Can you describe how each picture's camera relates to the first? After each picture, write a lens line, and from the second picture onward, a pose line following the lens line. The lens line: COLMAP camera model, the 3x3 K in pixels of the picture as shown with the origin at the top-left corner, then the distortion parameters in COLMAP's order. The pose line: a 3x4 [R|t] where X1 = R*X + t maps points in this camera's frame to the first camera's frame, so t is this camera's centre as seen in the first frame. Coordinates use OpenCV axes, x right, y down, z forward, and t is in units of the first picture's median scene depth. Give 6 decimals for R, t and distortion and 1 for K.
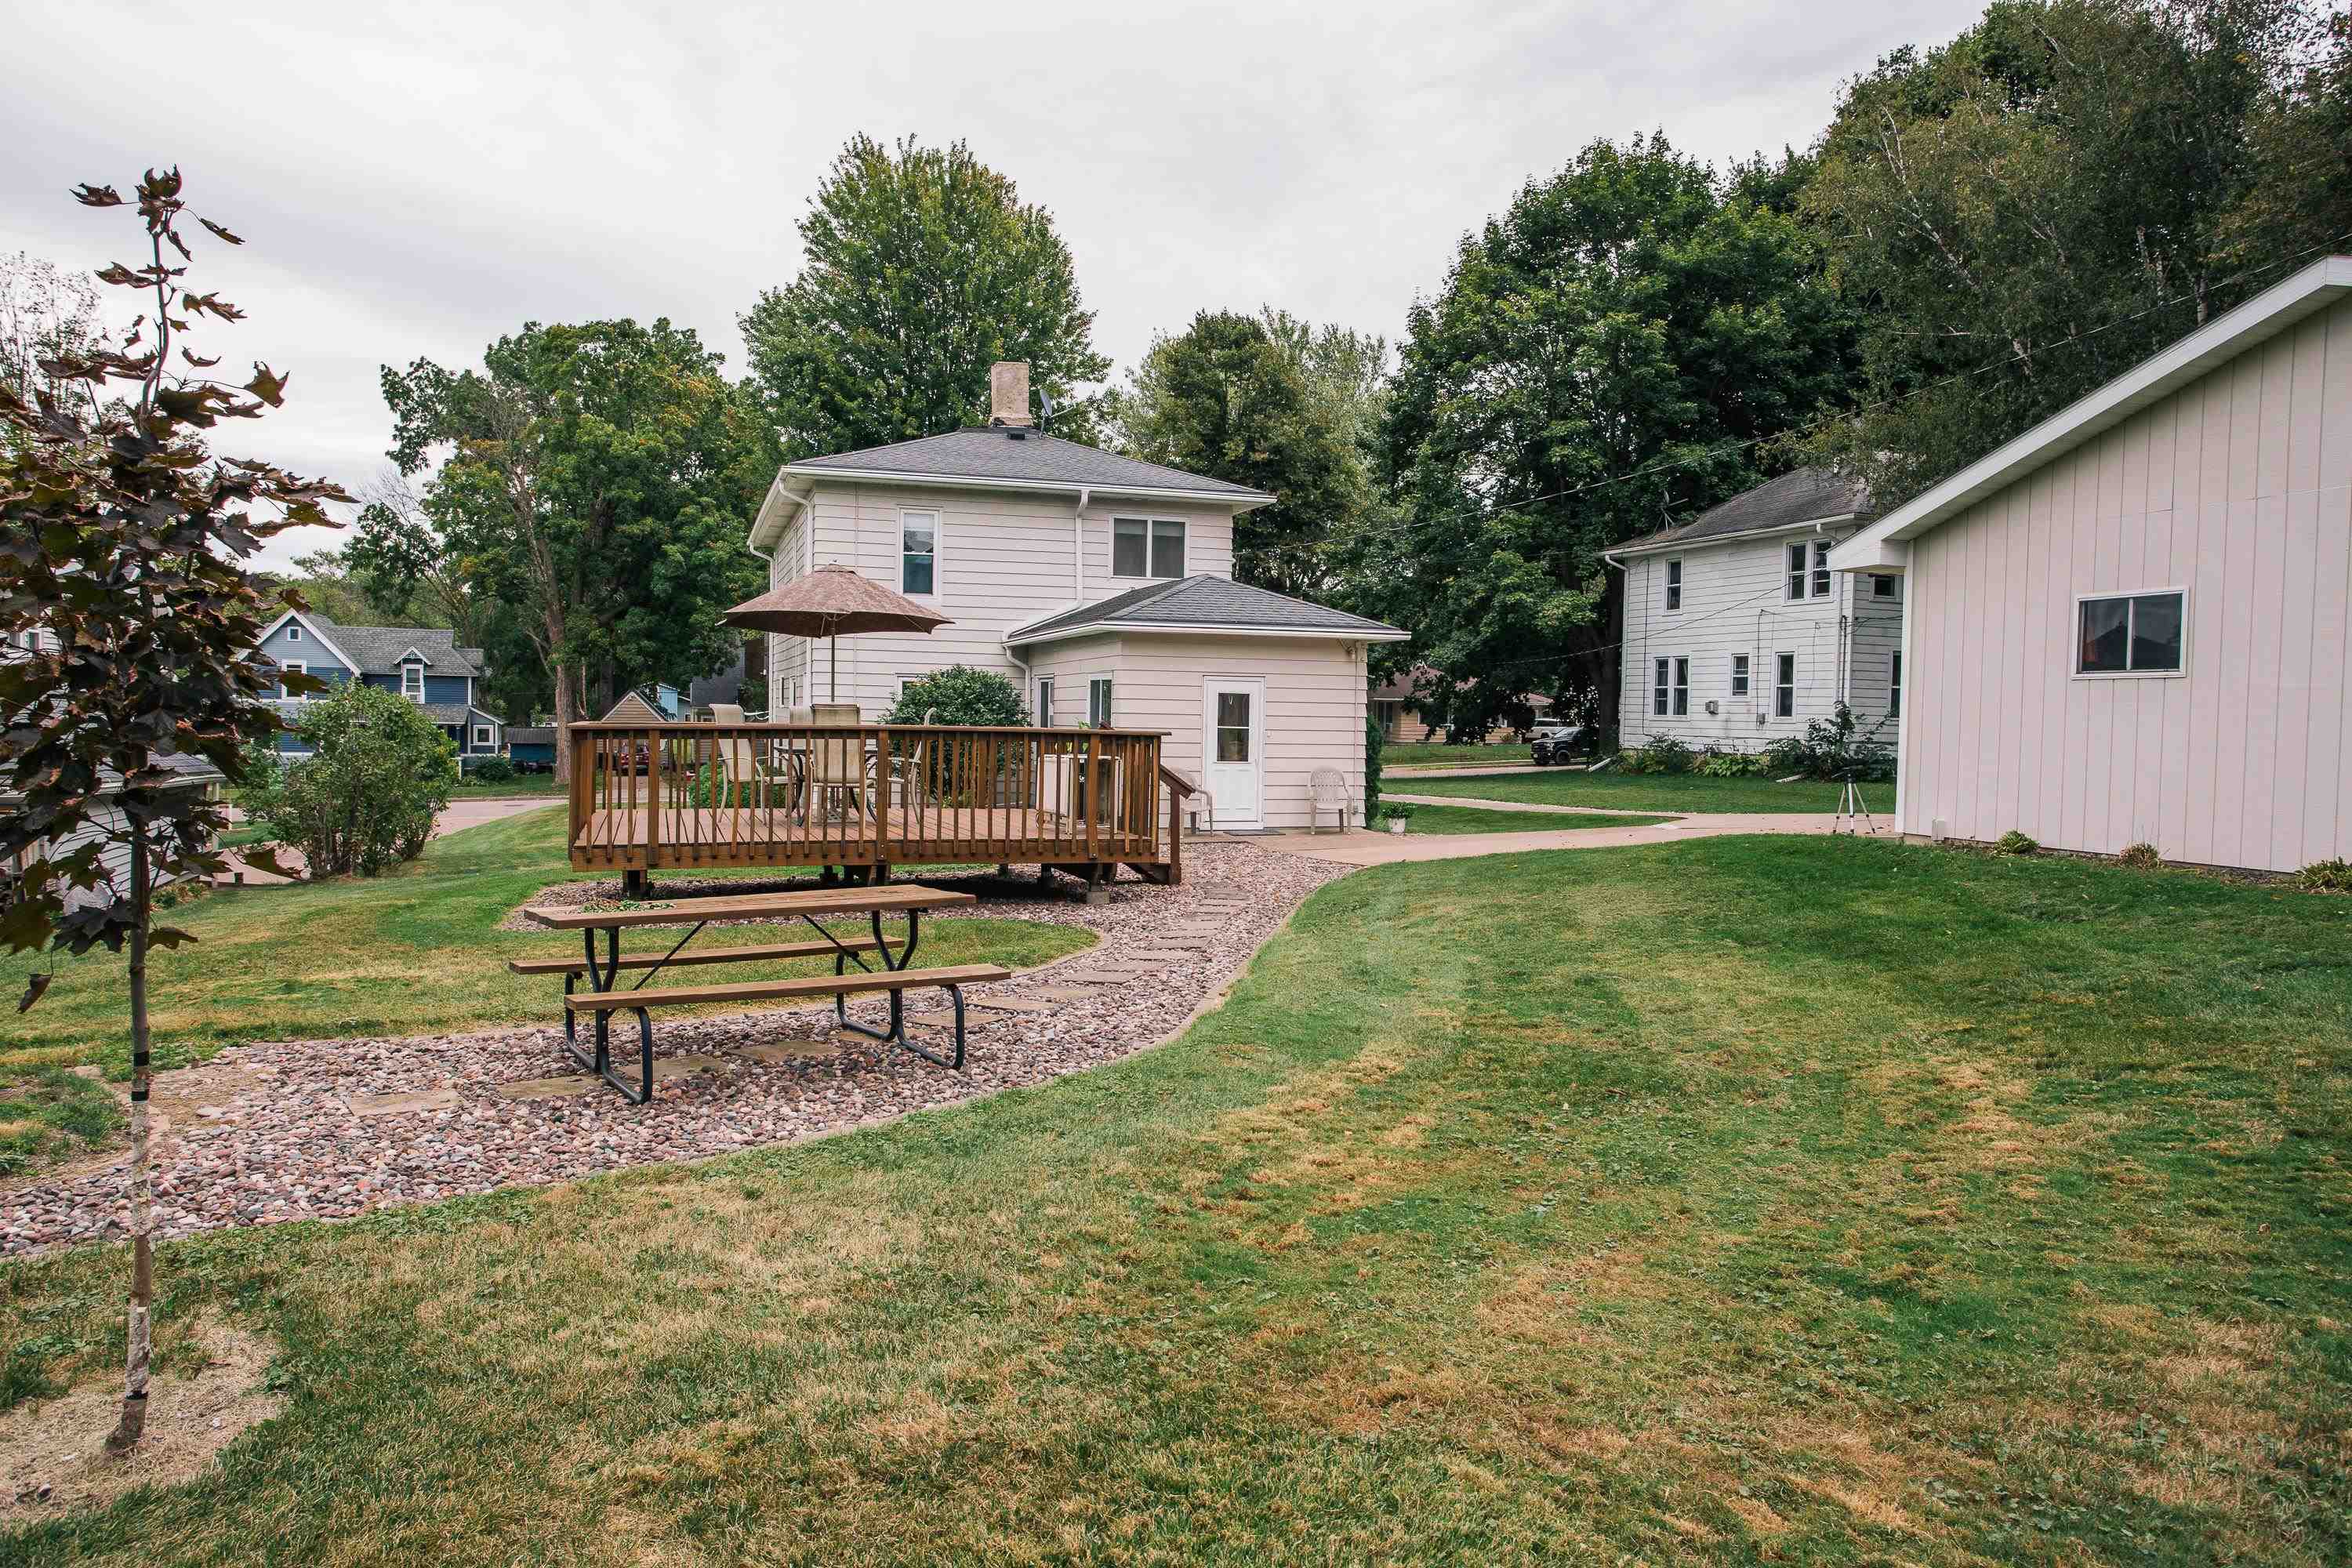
lens RADIAL K [[1622.5, 0, 1175.3], [0, 1622.5, 783.4], [0, 0, 1]] dist [0.002578, 0.000270]
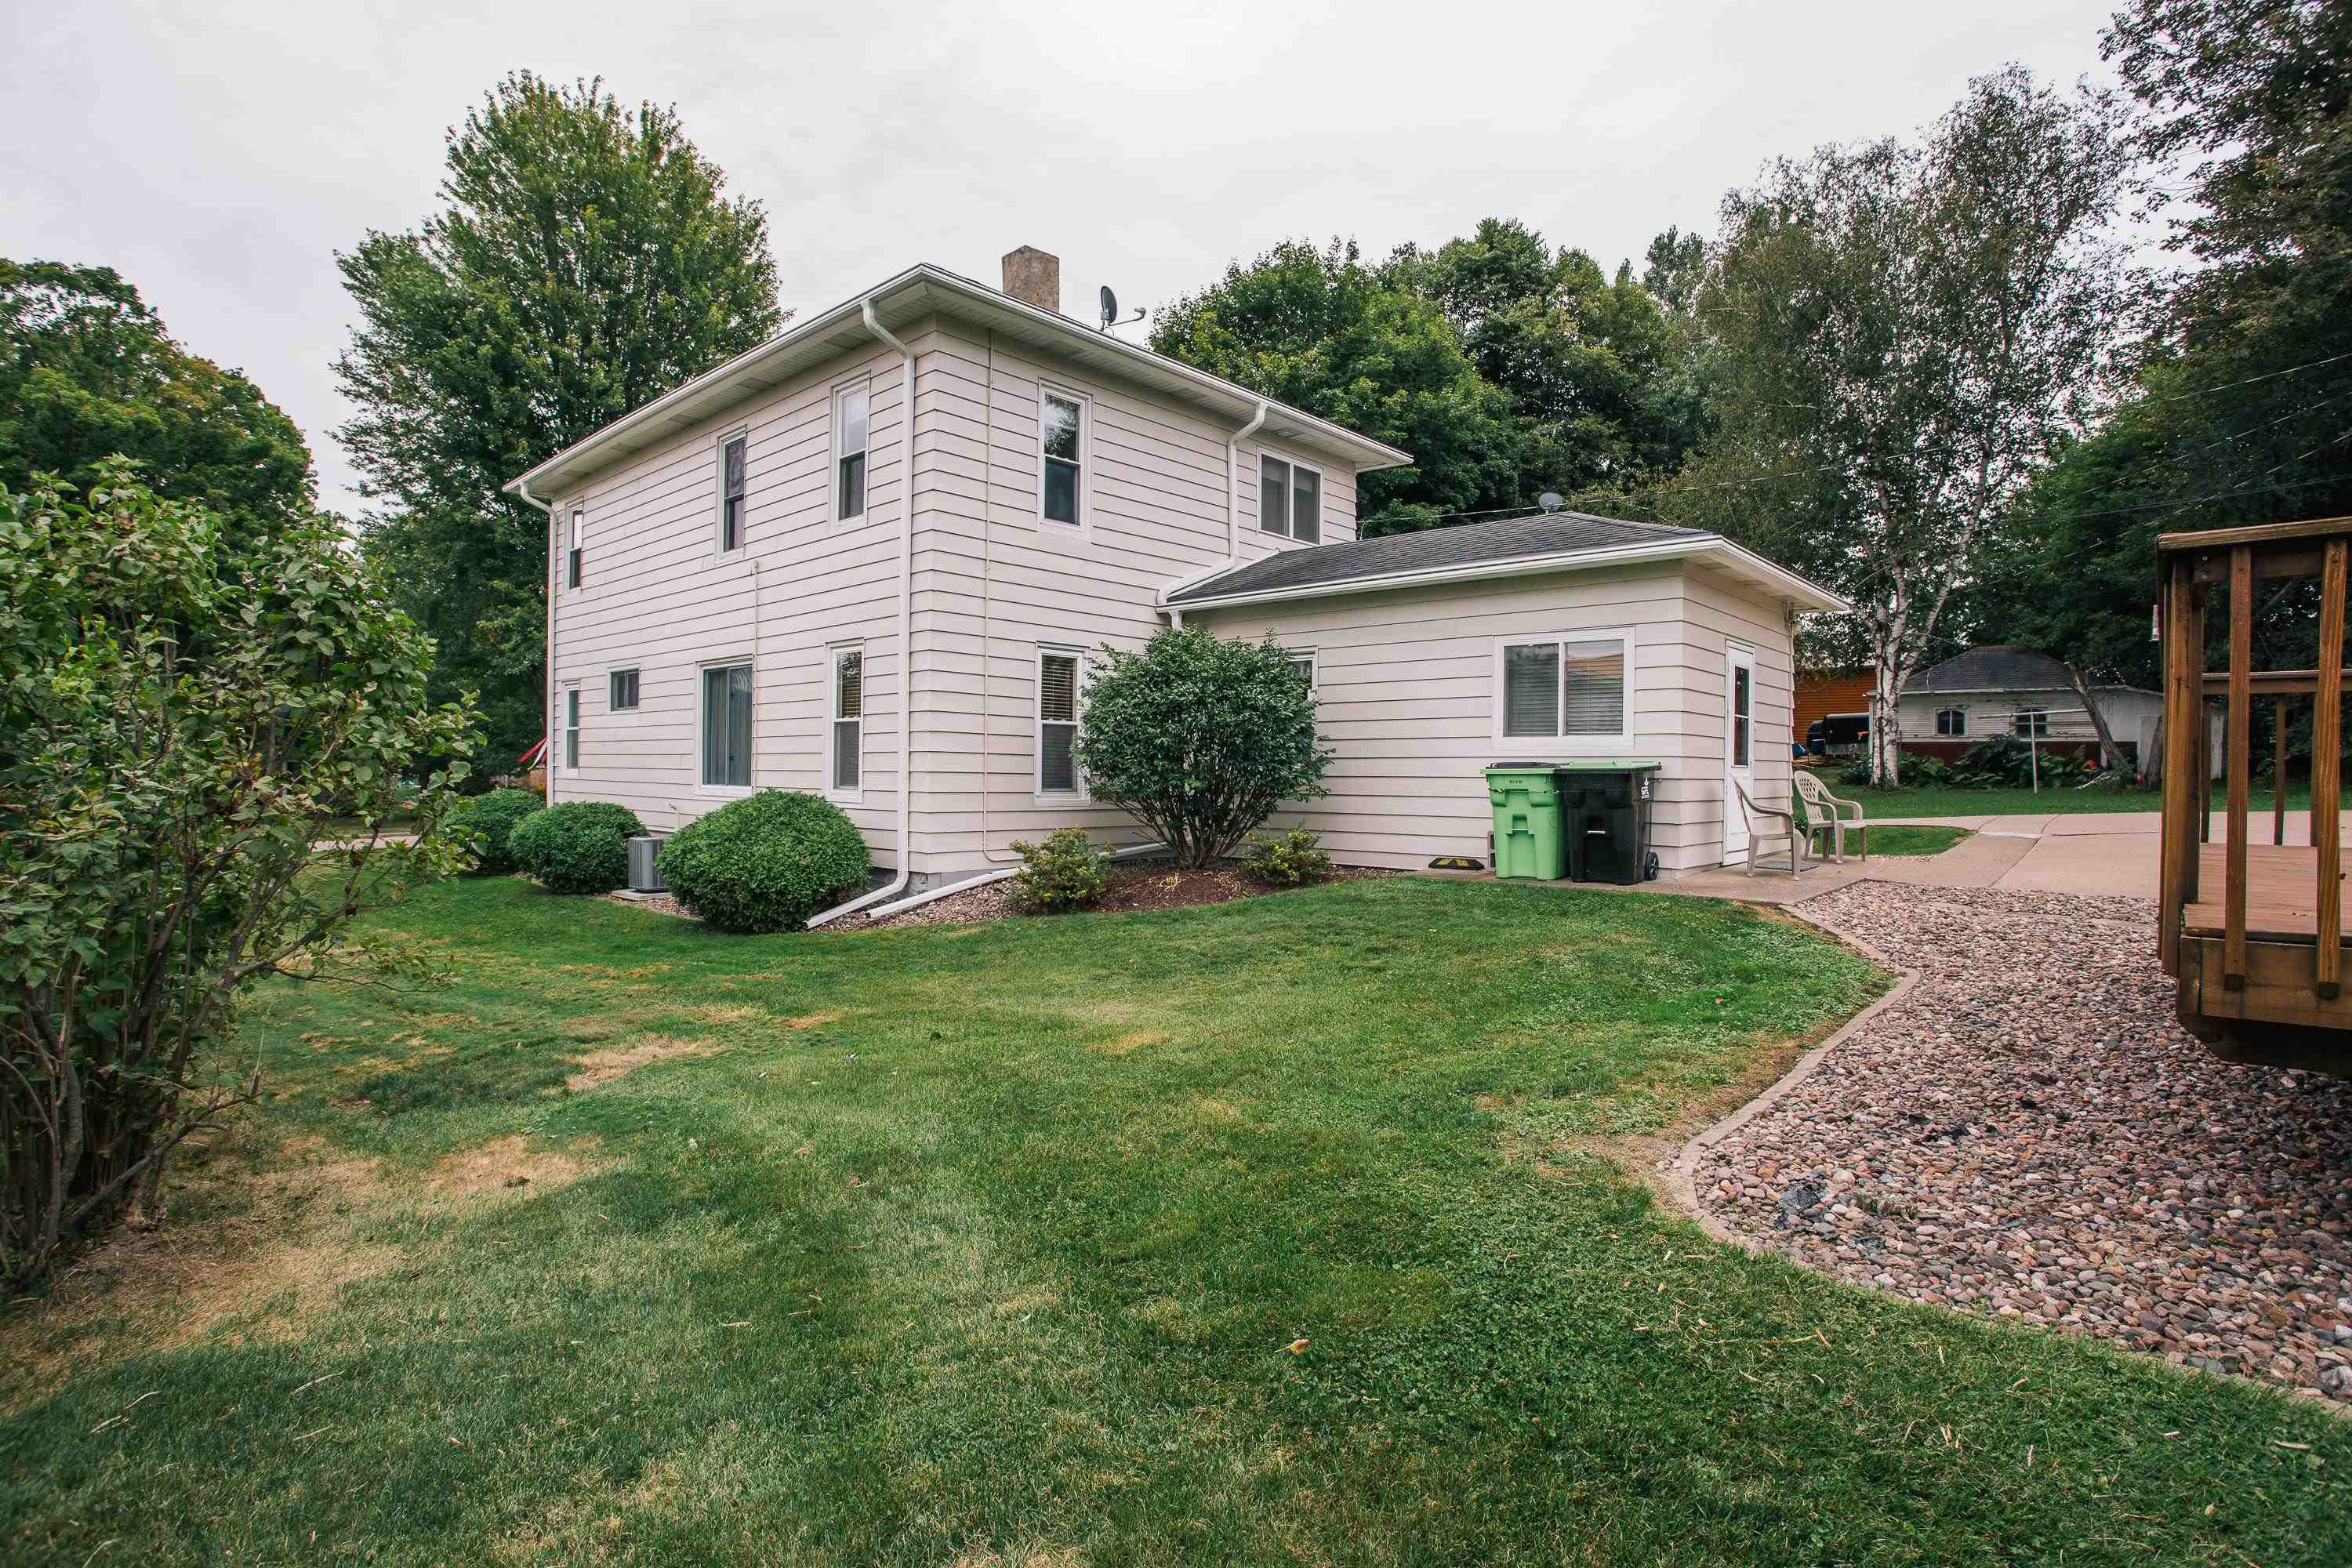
lens RADIAL K [[1124.4, 0, 1178.1], [0, 1124.4, 780.5], [0, 0, 1]] dist [0.000170, 0.000217]
pose [[0.882467, -0.004875, 0.470350, -0.314151], [0.009042, 0.999937, -0.006600, -0.008775], [-0.470288, 0.010077, 0.882455, 0.551761]]
